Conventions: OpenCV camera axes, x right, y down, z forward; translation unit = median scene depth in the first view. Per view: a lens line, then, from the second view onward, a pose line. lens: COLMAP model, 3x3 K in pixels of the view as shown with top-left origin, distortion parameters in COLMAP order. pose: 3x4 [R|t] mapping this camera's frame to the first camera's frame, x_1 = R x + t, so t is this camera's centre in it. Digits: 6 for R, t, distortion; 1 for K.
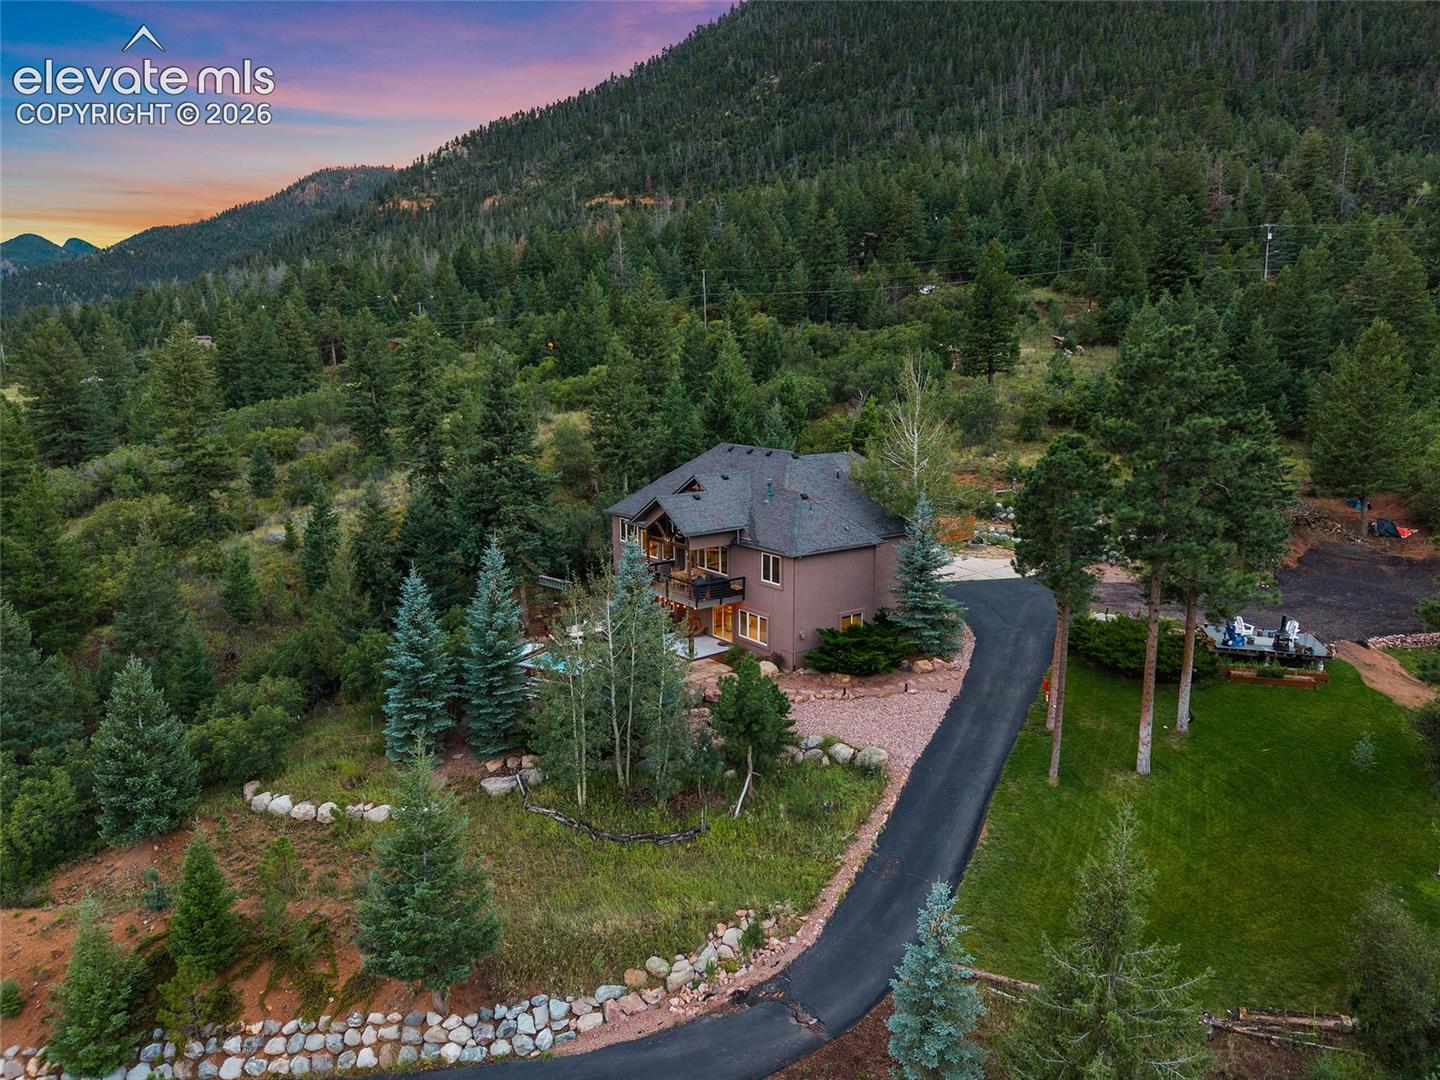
lens RADIAL K [[966.6, 0, 720.0], [0, 966.6, 540.0], [0, 0, 1]] dist [0.001284, 0.000300]
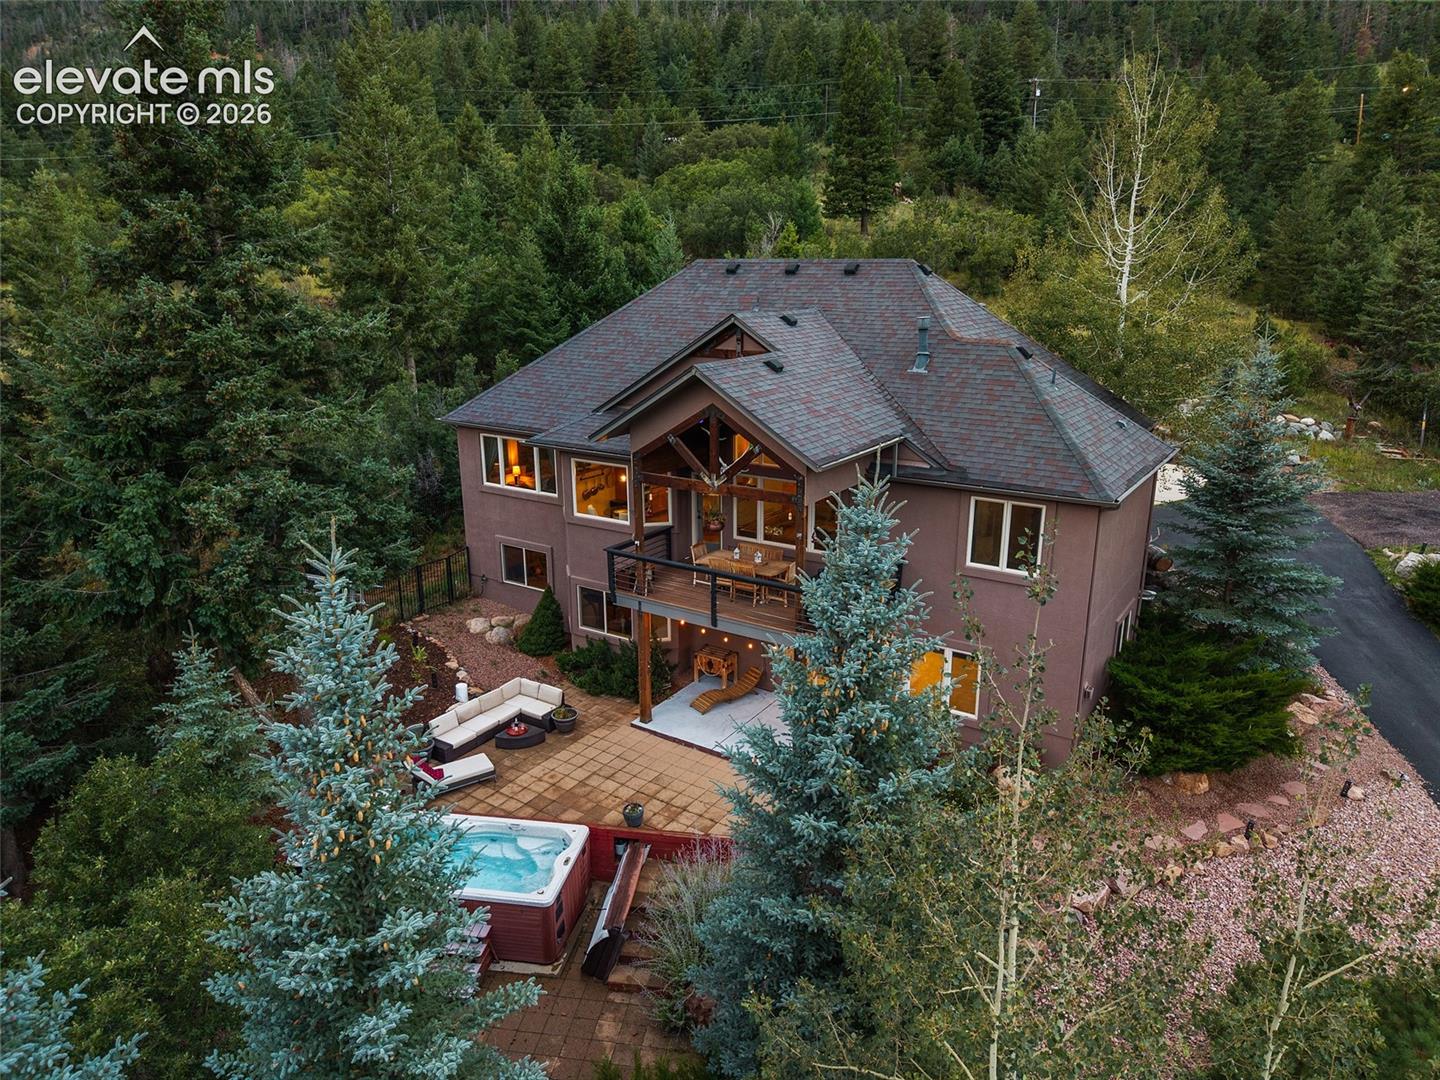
lens RADIAL K [[966.6, 0, 720.0], [0, 966.6, 540.0], [0, 0, 1]] dist [0.001284, 0.000300]
pose [[0.939392, -0.092657, 0.330087, -0.181231], [0.061711, 0.992760, 0.103051, -0.015933], [-0.337246, -0.076435, 0.938309, 0.635193]]
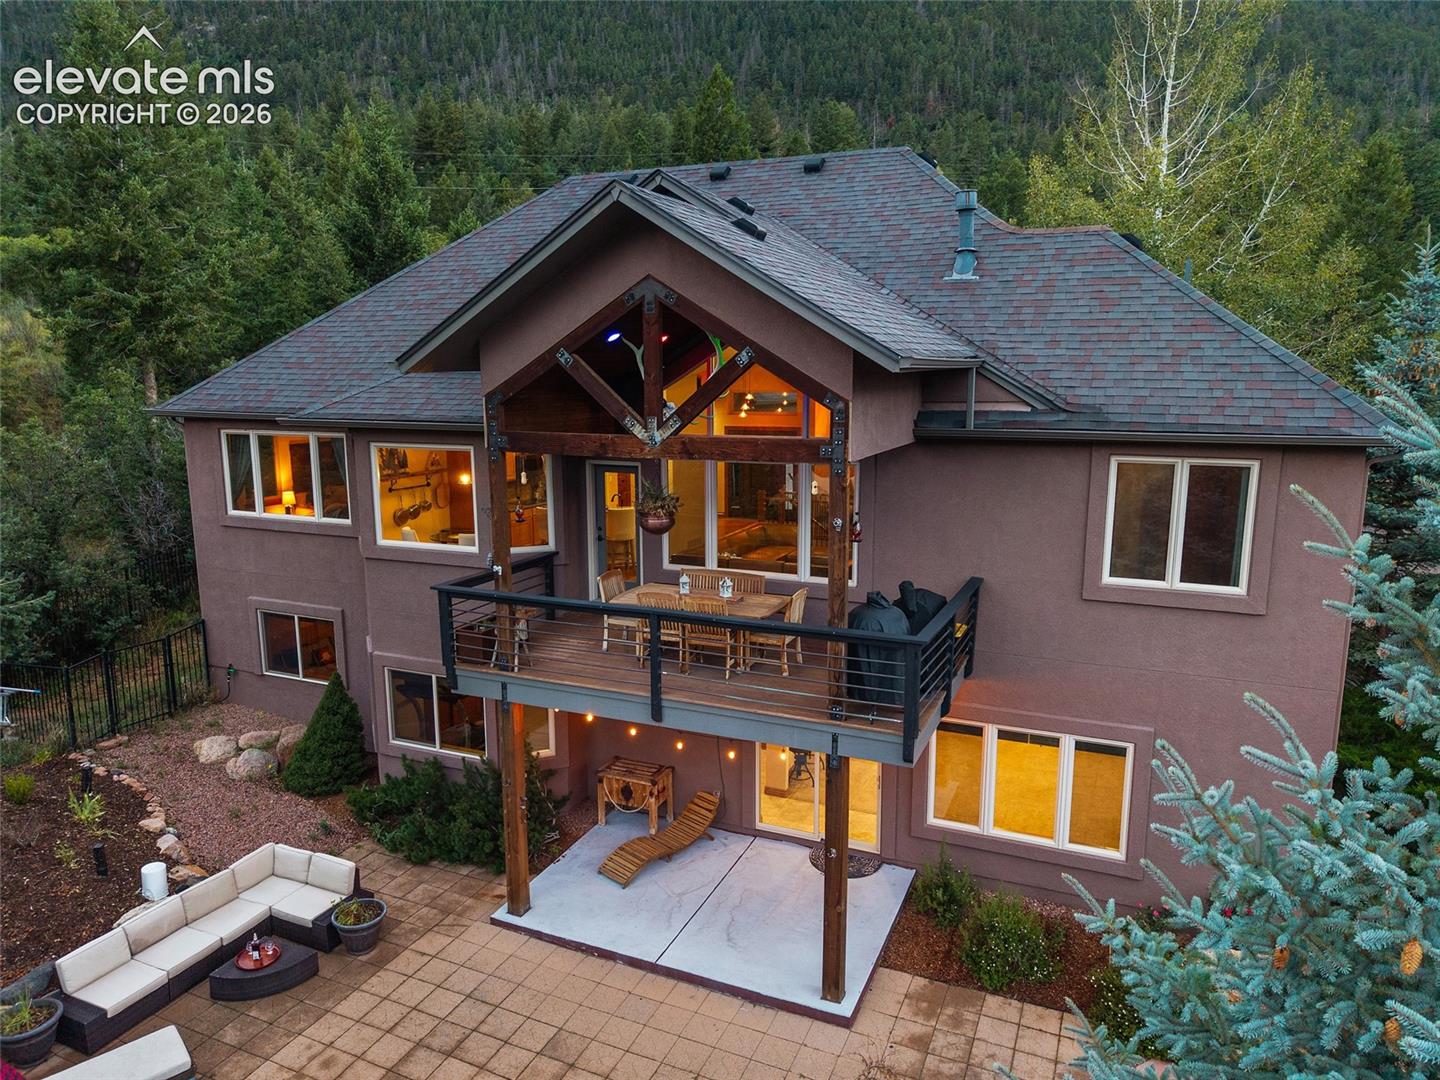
lens RADIAL K [[975.5, 0, 720.0], [0, 975.5, 540.0], [0, 0, 1]] dist [-0.026707, 0.031096]
pose [[0.866941, -0.082540, 0.491529, -0.142018], [0.089064, 0.995974, 0.010163, 0.021153], [-0.490389, 0.034967, 0.870802, 0.818723]]
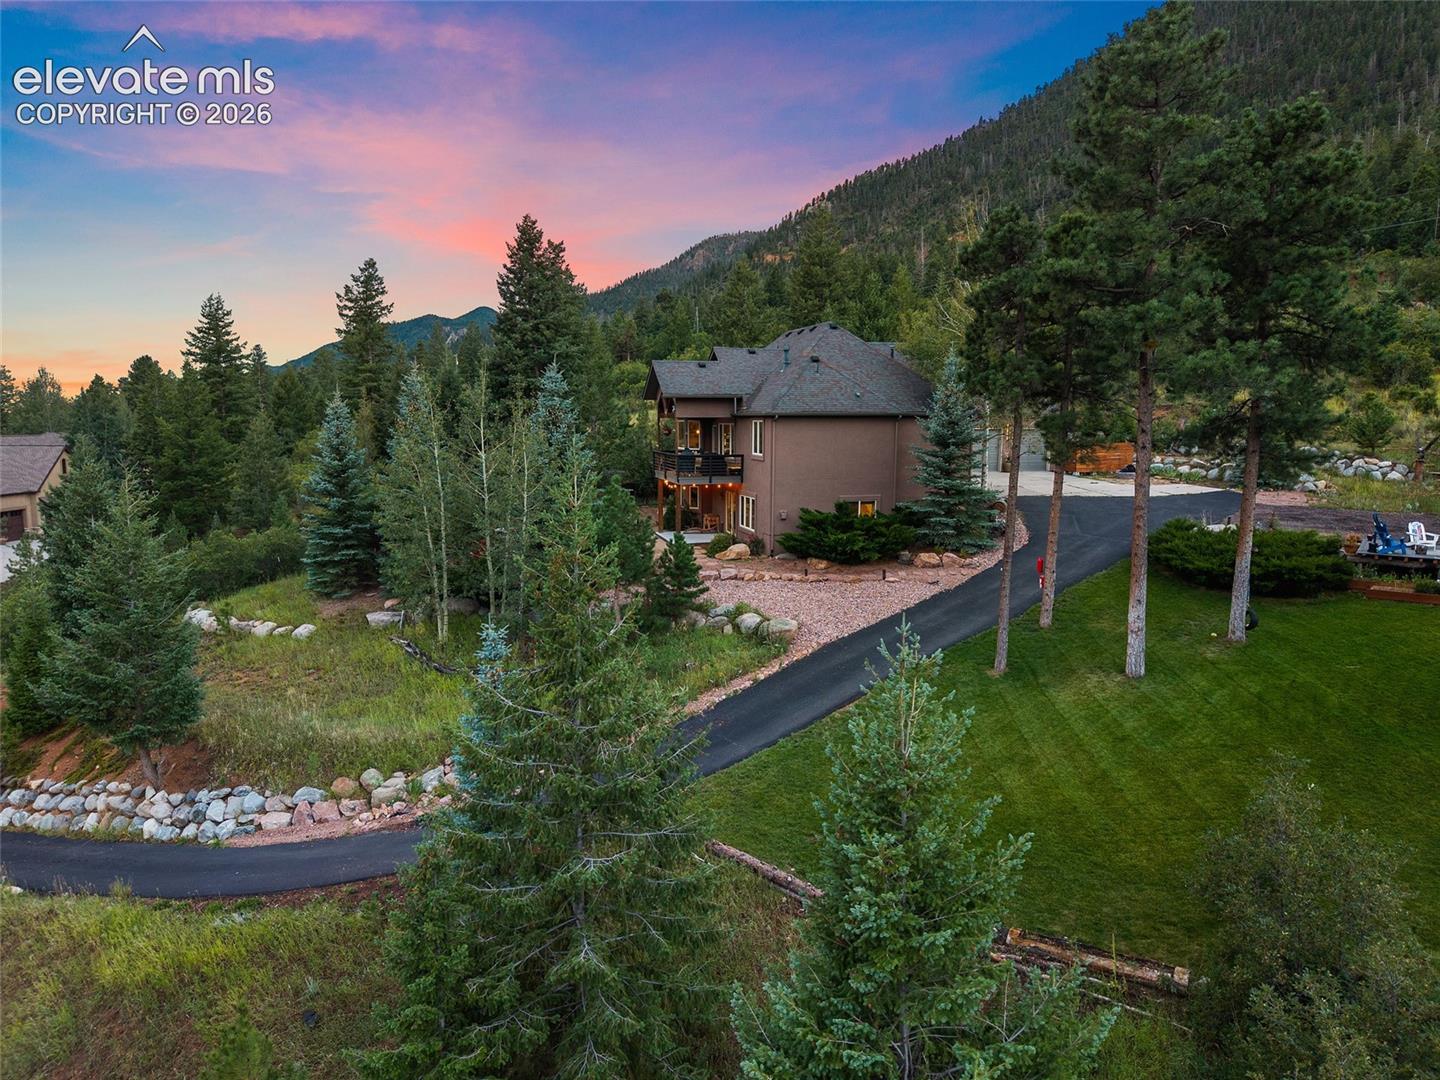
lens RADIAL K [[970.1, 0, 720.0], [0, 970.1, 540.0], [0, 0, 1]] dist [0.006504, -0.006281]
pose [[0.932552, 0.050424, -0.357498, 0.313327], [-0.070385, 0.996591, -0.043039, 0.150576], [0.354109, 0.065298, 0.932922, 0.182755]]
